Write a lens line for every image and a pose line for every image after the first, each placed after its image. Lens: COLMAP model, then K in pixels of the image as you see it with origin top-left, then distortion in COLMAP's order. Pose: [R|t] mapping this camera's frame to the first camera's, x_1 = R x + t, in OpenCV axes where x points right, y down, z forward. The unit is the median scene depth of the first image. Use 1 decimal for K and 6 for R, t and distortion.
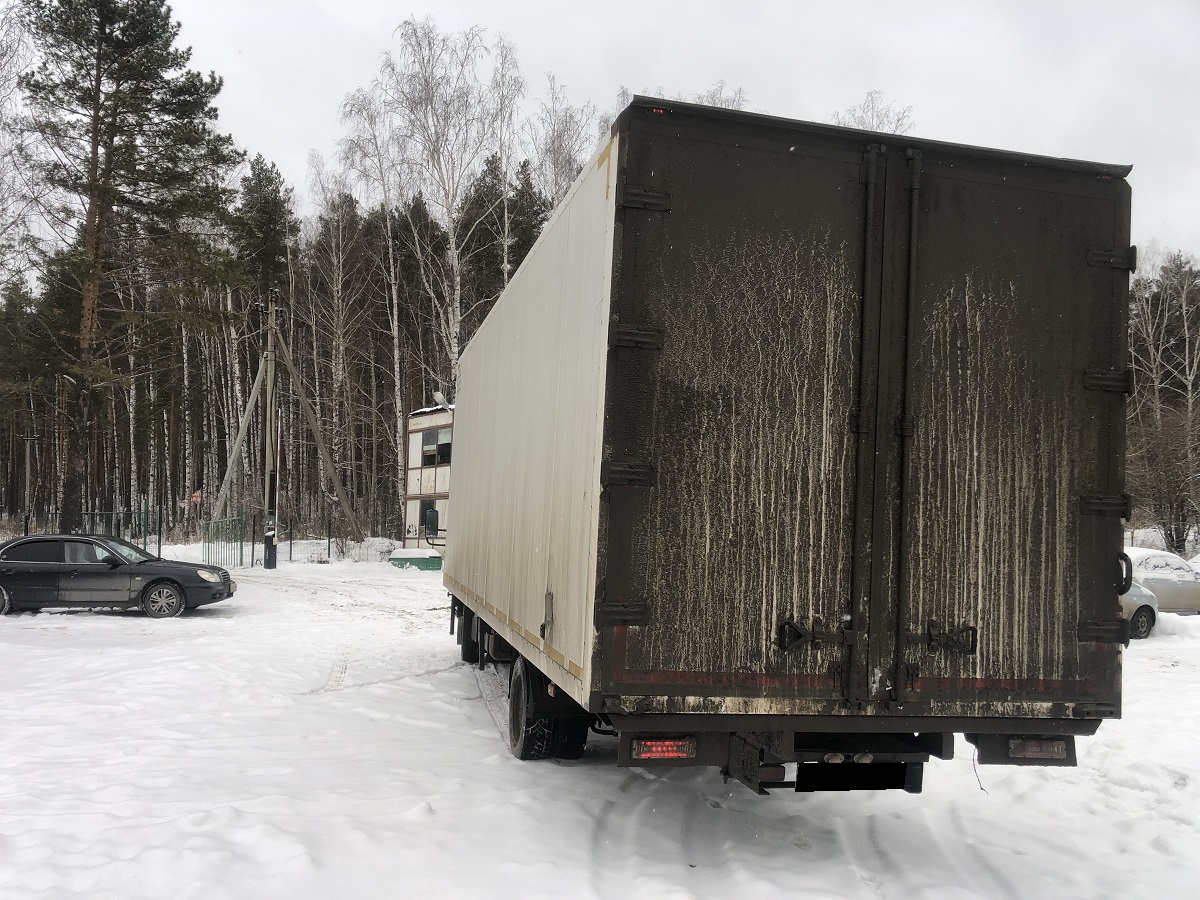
lens RADIAL K [[955.0, 0, 600.0], [0, 955.0, 468.5], [0, 0, 1]] dist [0.099264, -0.208024]
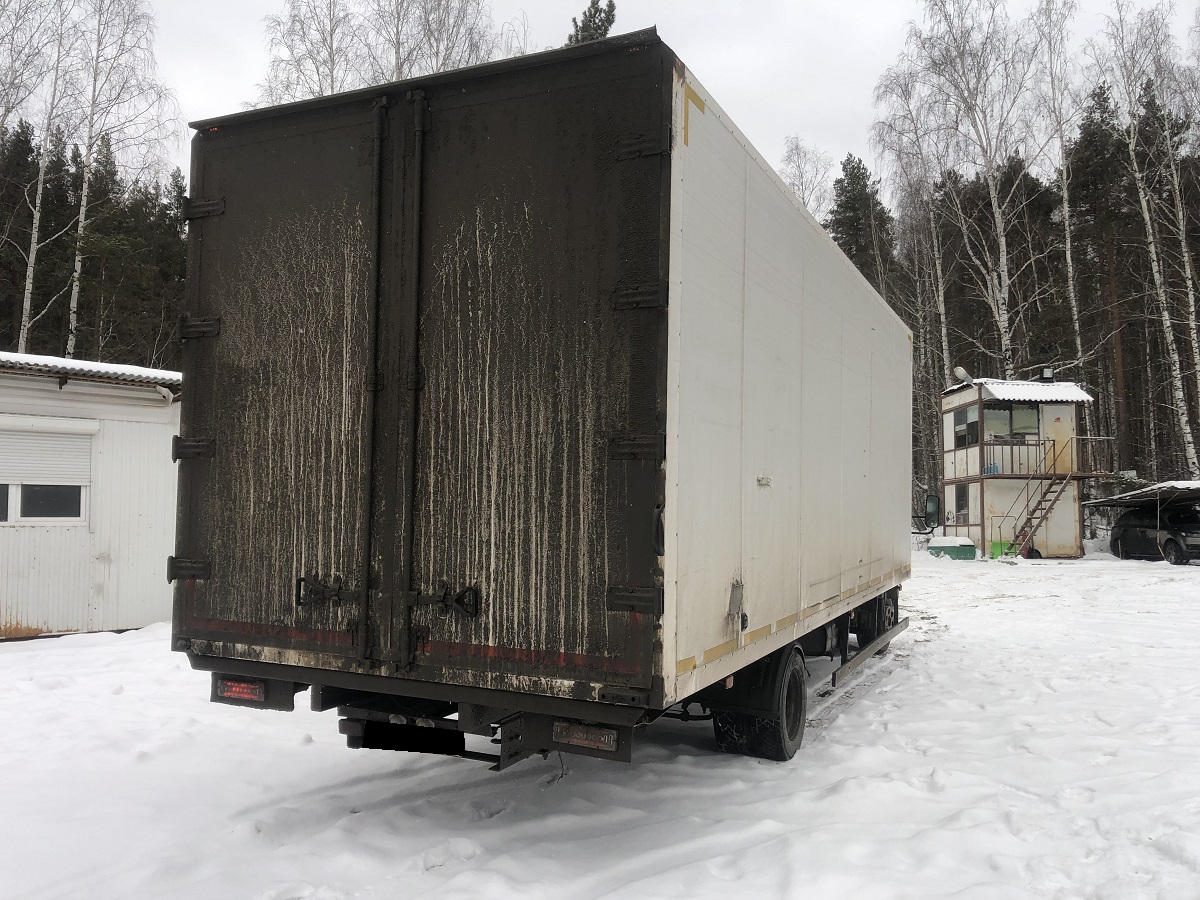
lens RADIAL K [[967.0, 0, 604.3], [0, 967.0, 452.0], [0, 0, 1]] dist [0.101689, -0.177448]
pose [[0.783410, -0.062953, -0.618309, 1.049867], [0.057856, 0.997924, -0.028299, 0.066701], [0.618807, -0.013603, 0.785426, 0.346769]]
